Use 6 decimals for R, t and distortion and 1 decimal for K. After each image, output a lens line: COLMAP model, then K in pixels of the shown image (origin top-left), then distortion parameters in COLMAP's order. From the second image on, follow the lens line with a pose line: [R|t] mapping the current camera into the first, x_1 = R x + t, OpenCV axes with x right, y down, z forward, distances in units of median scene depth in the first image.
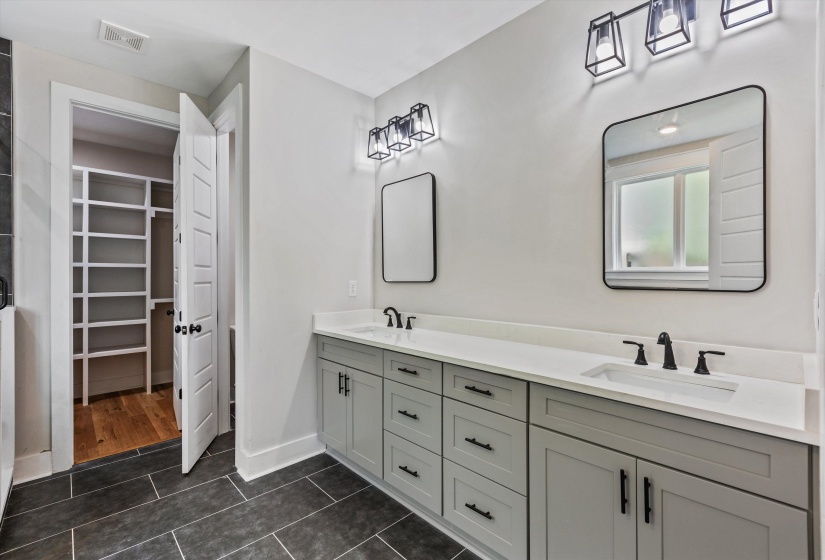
lens RADIAL K [[374.9, 0, 409.5], [0, 374.9, 277.3], [0, 0, 1]] dist [0.000035, -0.000460]
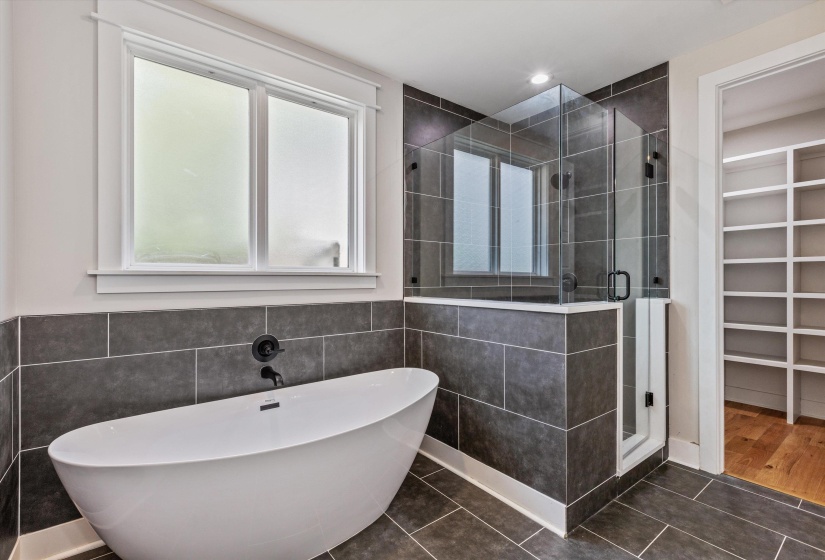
lens RADIAL K [[374.9, 0, 409.5], [0, 374.9, 277.3], [0, 0, 1]] dist [0.000035, -0.000460]
pose [[-0.119862, 0.000068, -0.992791, 0.134424], [-0.002782, 0.999996, 0.000404, 0.013661], [0.992787, 0.002810, -0.119862, 0.350028]]
